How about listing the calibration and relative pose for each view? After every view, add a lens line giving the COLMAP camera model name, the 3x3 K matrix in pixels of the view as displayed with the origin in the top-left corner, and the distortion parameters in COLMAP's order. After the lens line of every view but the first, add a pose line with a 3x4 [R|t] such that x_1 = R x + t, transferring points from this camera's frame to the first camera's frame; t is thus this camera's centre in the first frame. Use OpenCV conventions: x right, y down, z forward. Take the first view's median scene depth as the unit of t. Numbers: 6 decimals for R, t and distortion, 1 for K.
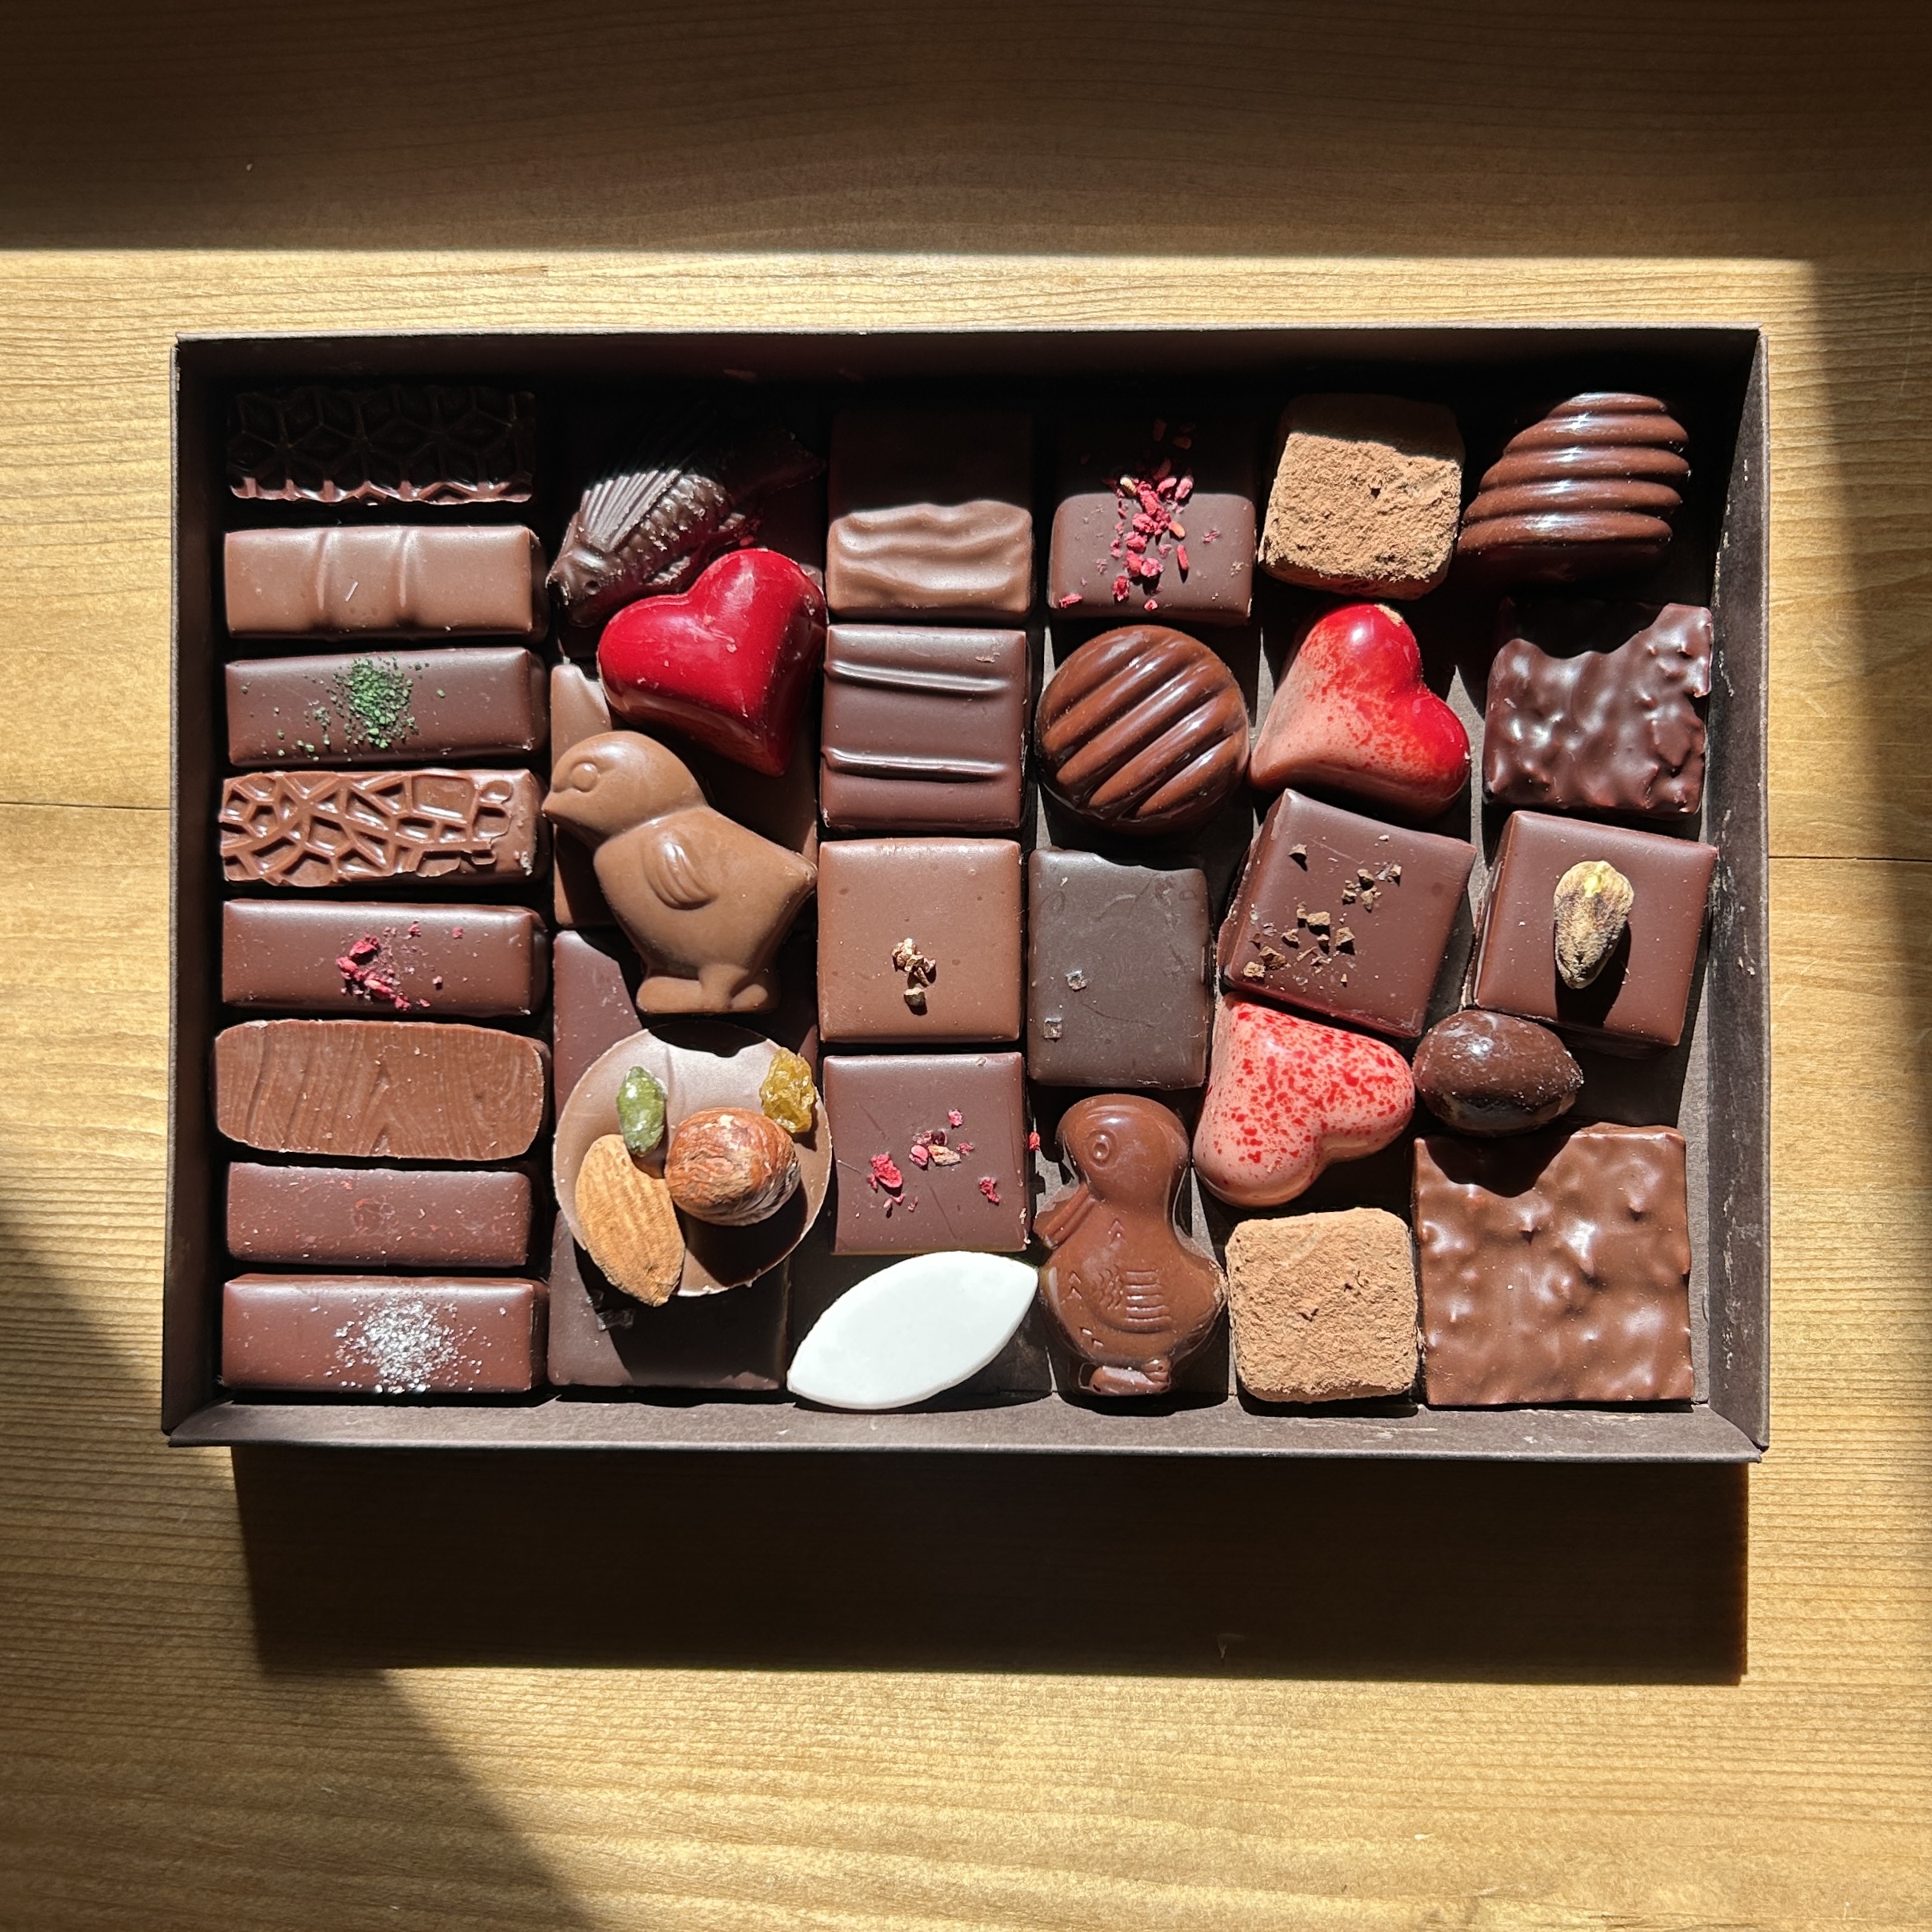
lens RADIAL K [[6738.2, 0, 648.8], [0, 6738.2, 966.4], [0, 0, 1]] dist [0.079550, -1.906487]
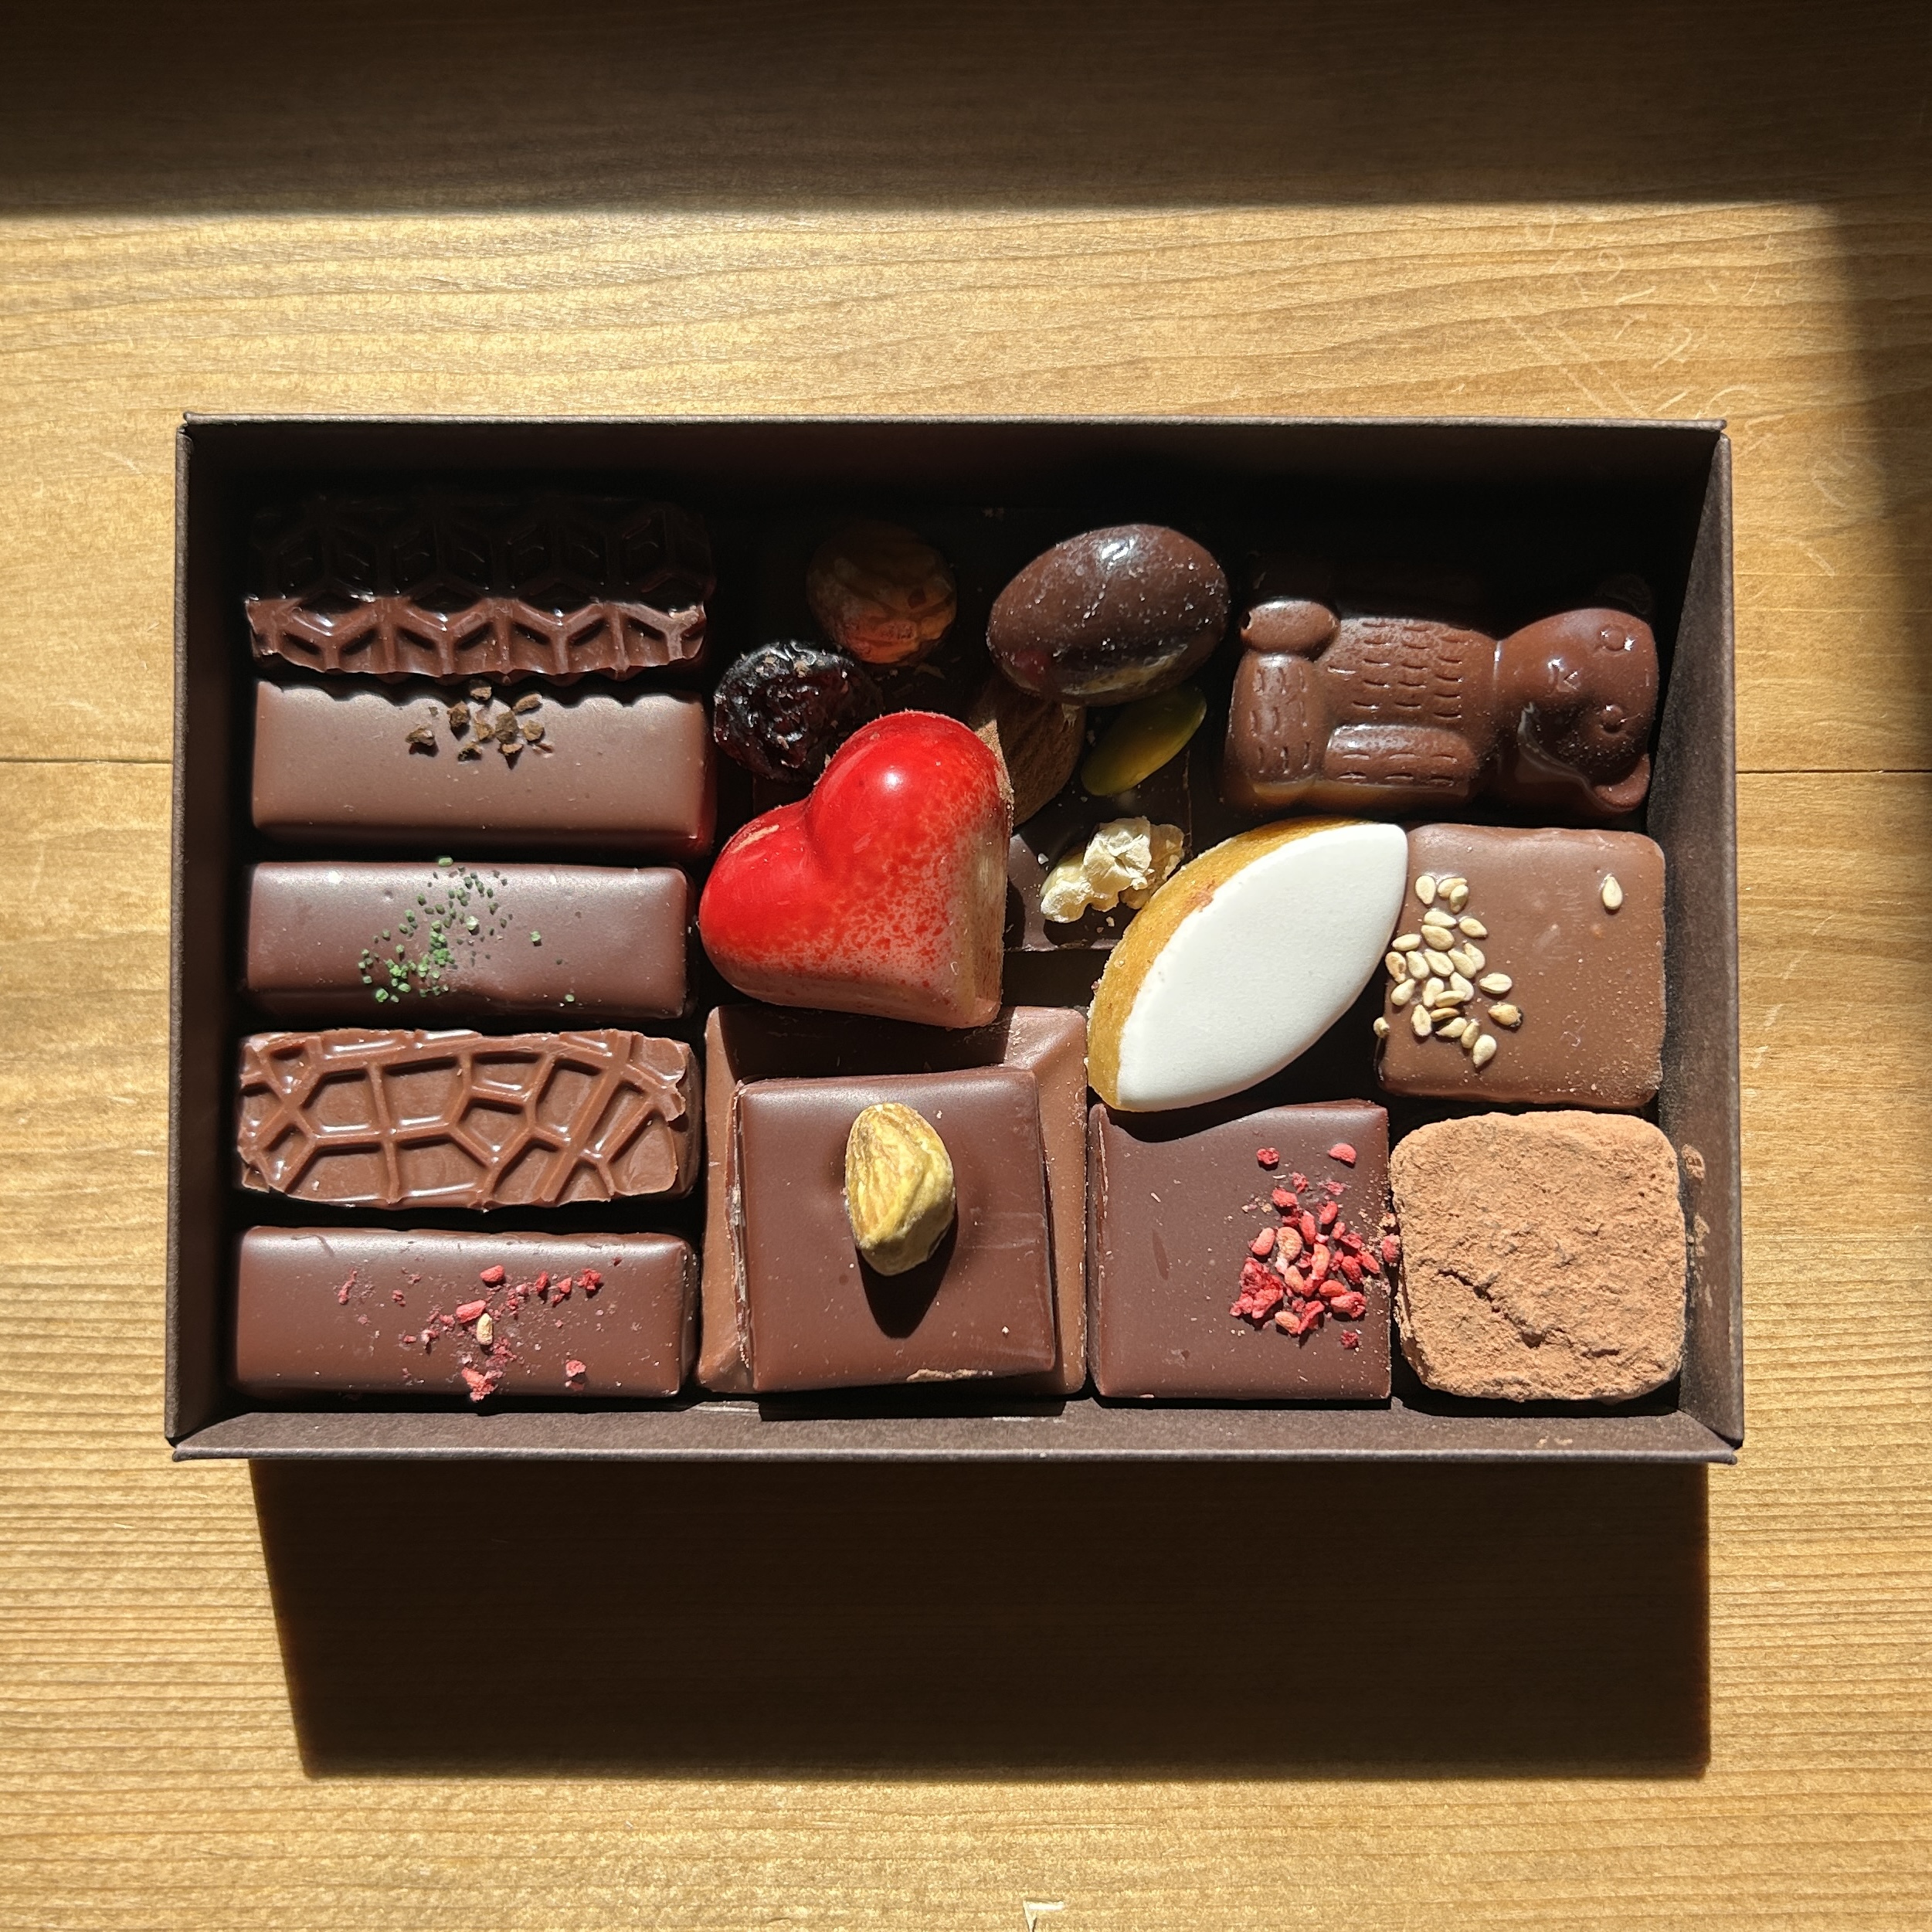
lens RADIAL K [[7307.9, 0, 702.6], [0, 7307.9, 1486.2], [0, 0, 1]] dist [0.204051, -1.217552]
pose [[0.998552, -0.029615, 0.044917, 0.017922], [0.026572, 0.997406, 0.066896, 0.004564], [-0.046781, -0.065606, 0.996748, 0.241797]]
